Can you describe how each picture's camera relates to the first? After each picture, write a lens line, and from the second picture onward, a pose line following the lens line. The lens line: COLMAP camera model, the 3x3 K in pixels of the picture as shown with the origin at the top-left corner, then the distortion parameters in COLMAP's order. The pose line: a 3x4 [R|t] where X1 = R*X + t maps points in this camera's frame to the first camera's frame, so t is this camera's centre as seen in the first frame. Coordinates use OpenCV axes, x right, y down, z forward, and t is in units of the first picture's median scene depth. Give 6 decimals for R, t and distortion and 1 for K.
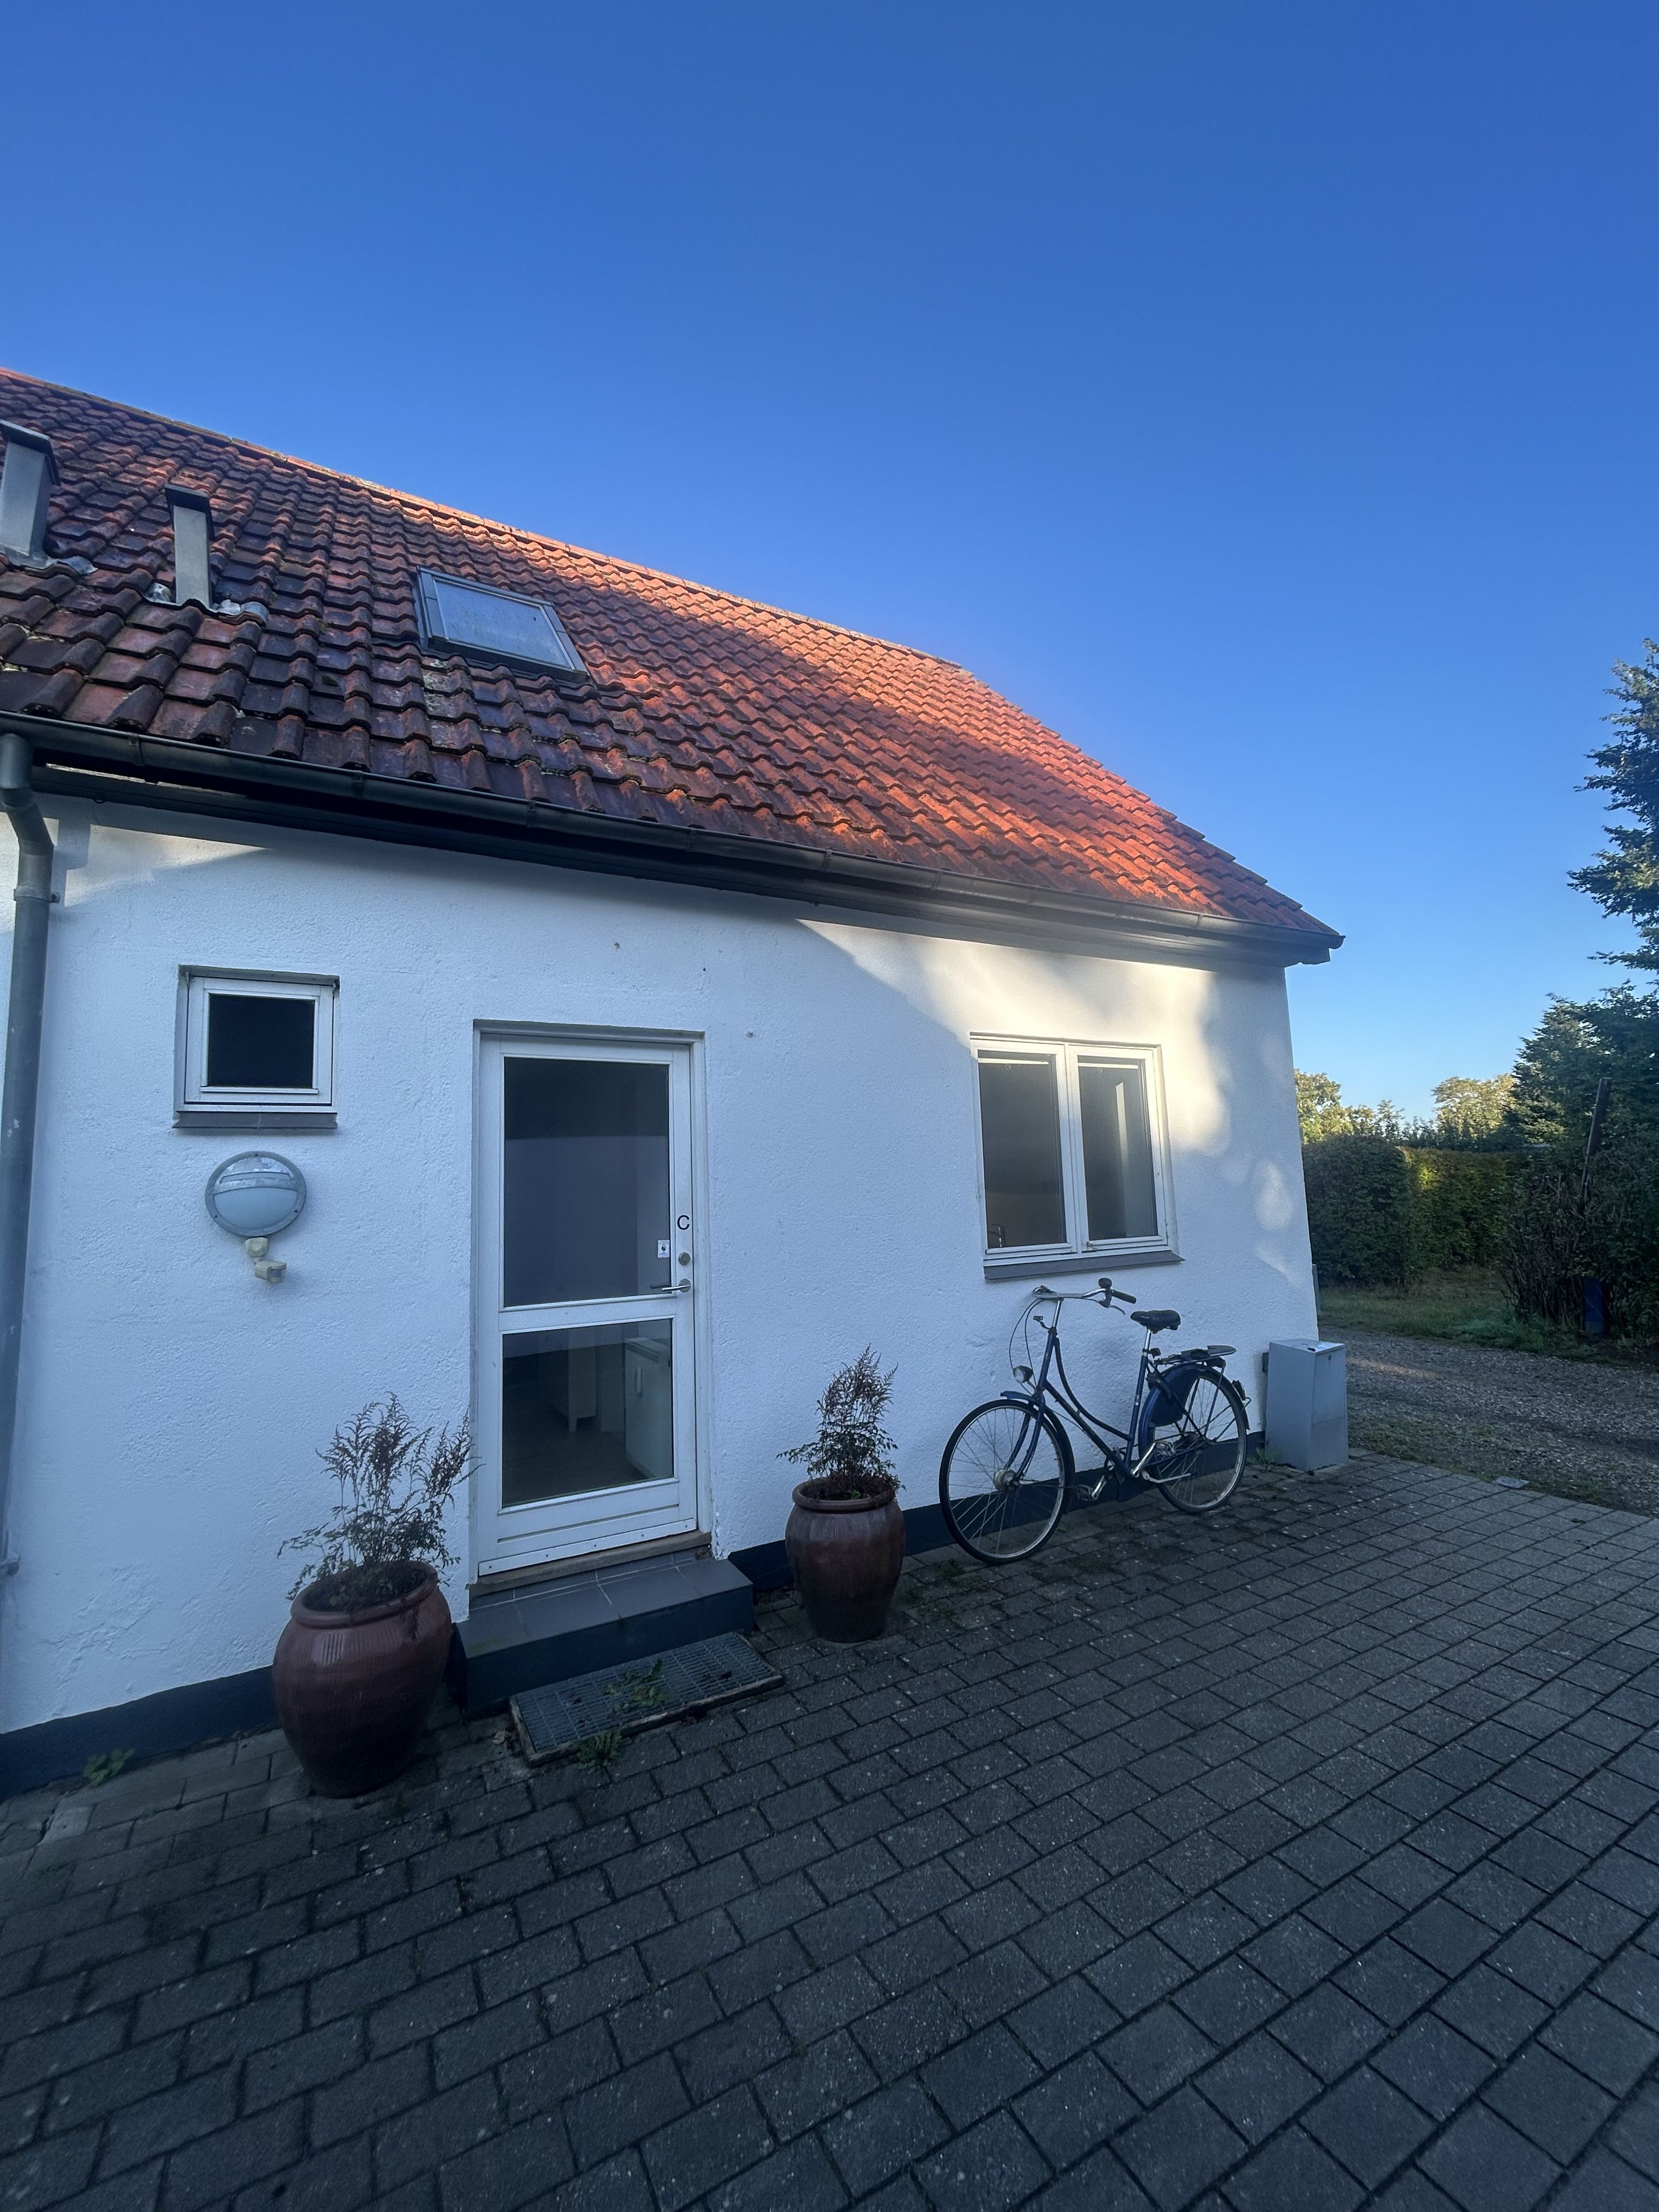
lens RADIAL K [[886.2, 0, 834.0], [0, 886.2, 1099.5], [0, 0, 1]] dist [-0.002561, 0.005552]
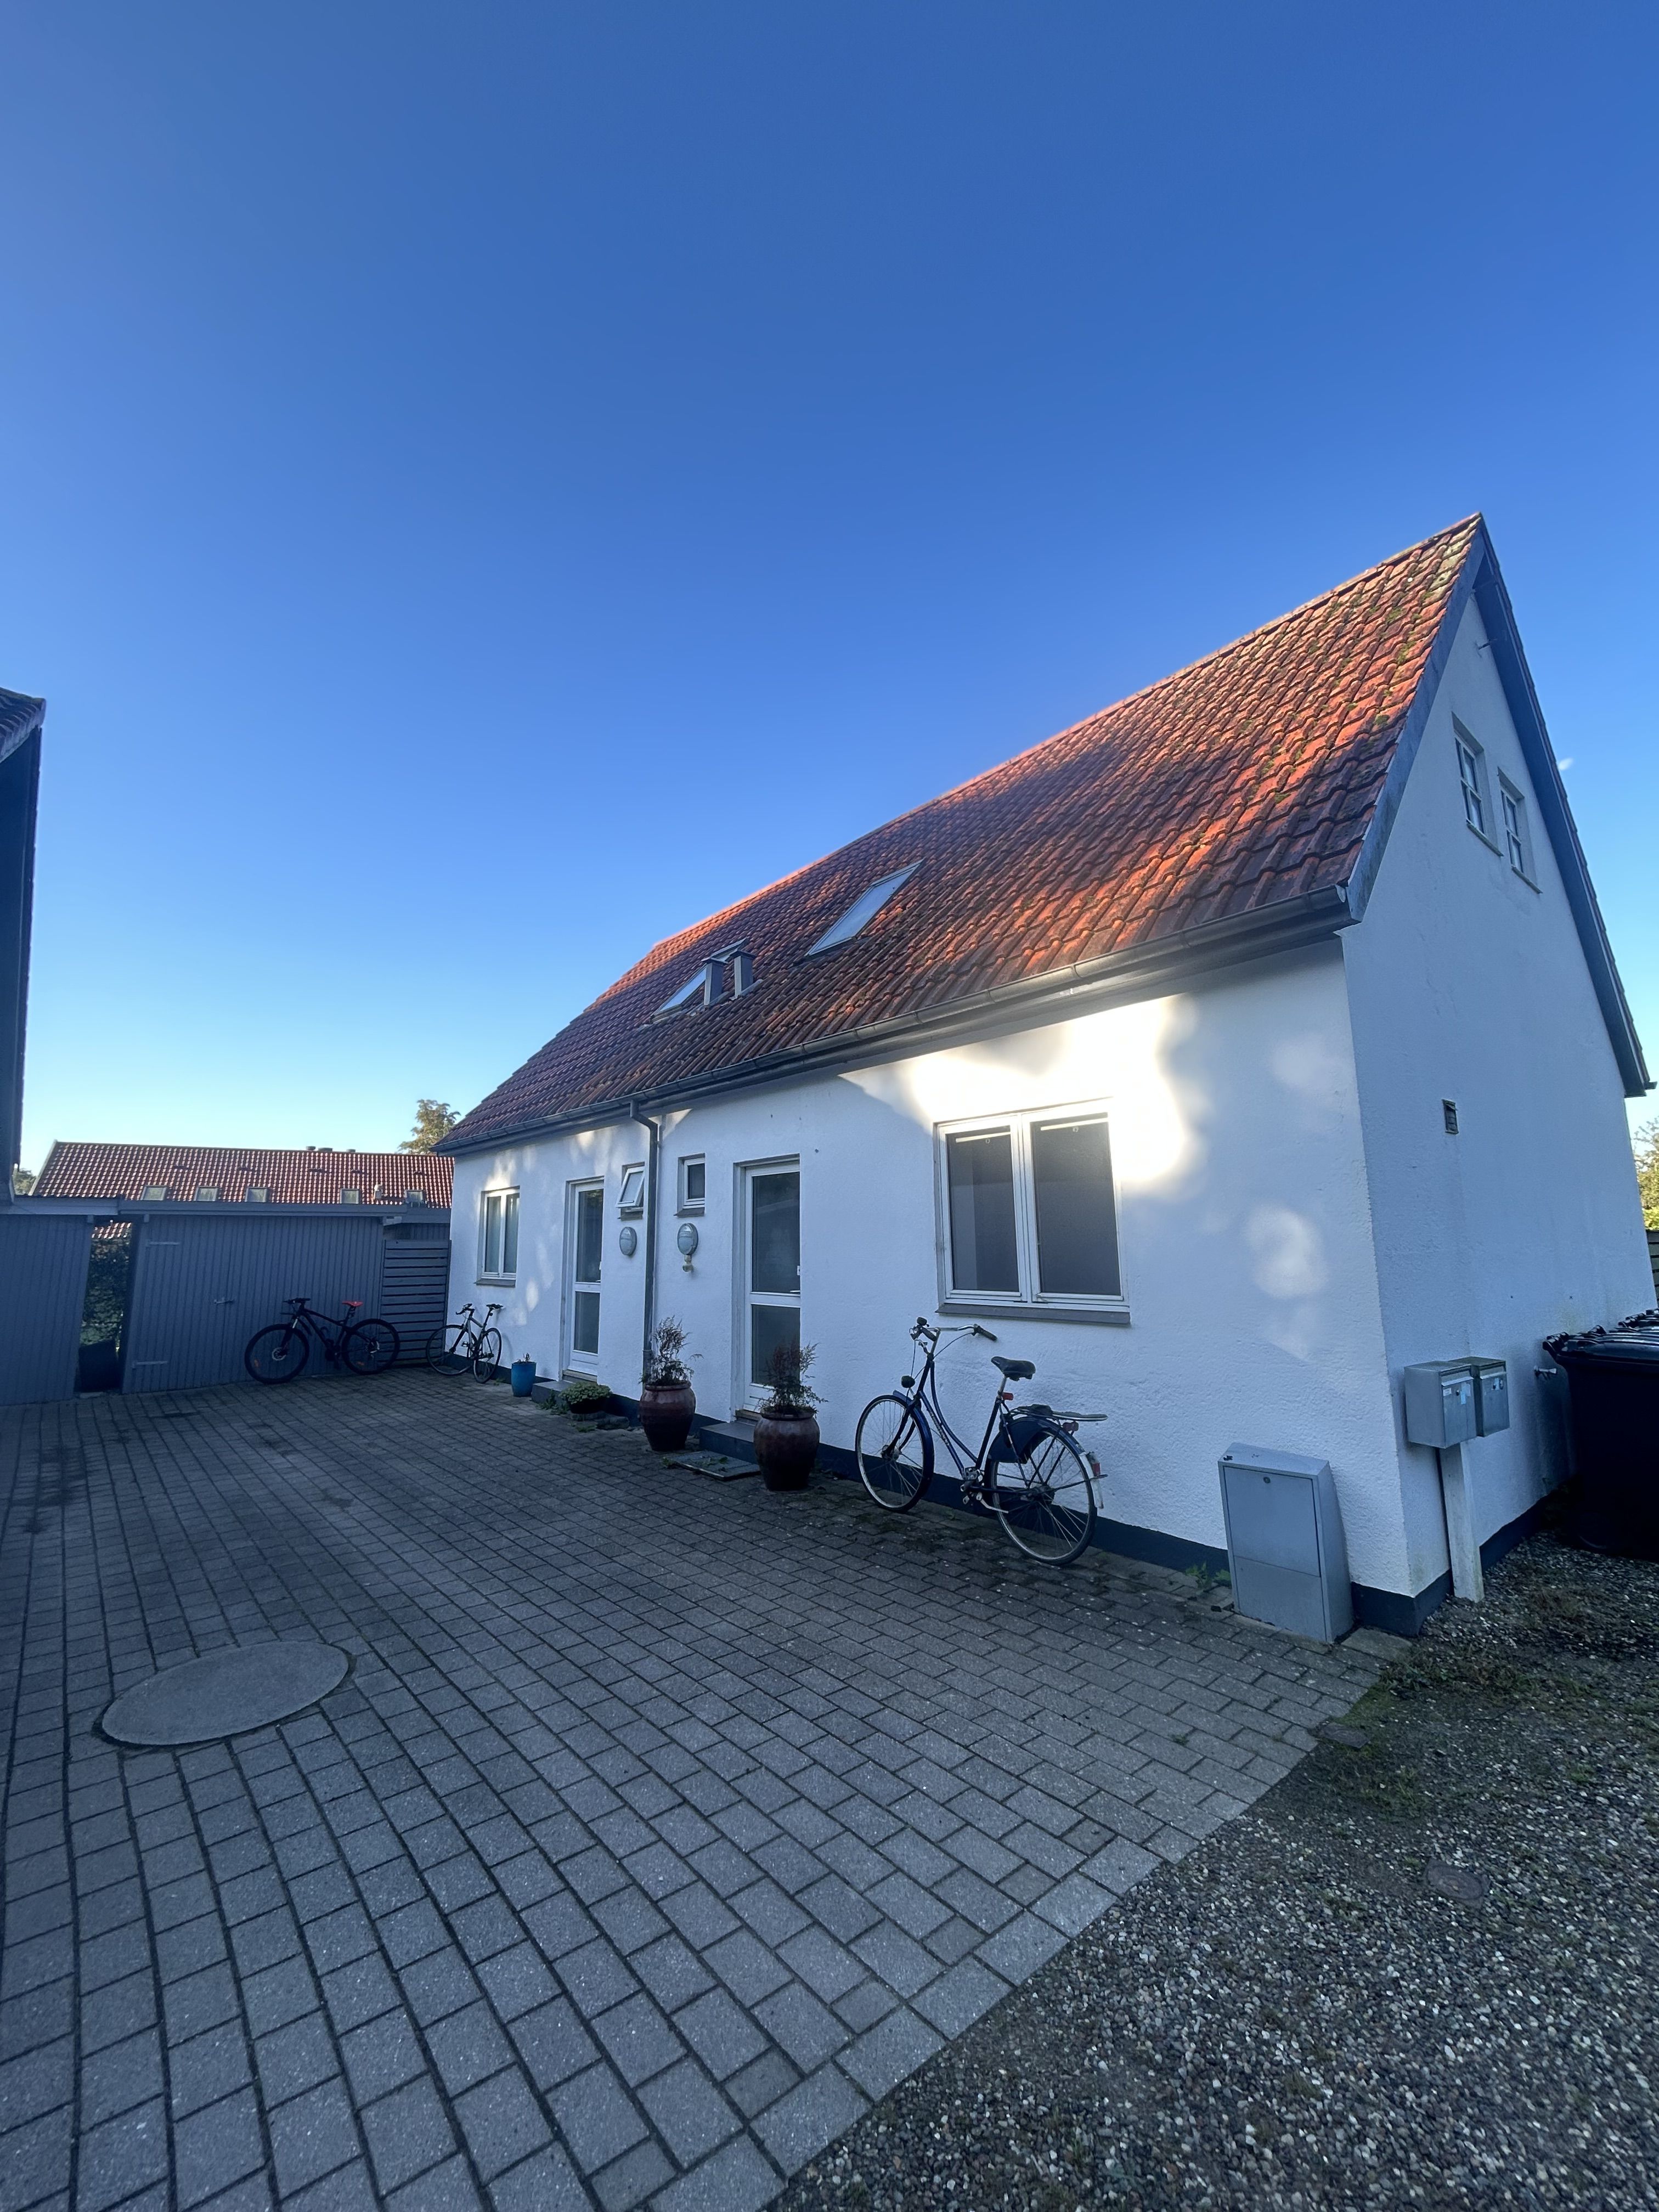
lens RADIAL K [[886.2, 0, 834.0], [0, 886.2, 1099.5], [0, 0, 1]] dist [-0.002561, 0.005552]
pose [[0.211986, -0.123635, -0.969421, 1.564713], [0.116265, 0.988111, -0.100595, 0.006118], [0.970332, -0.091385, 0.223840, 0.631185]]
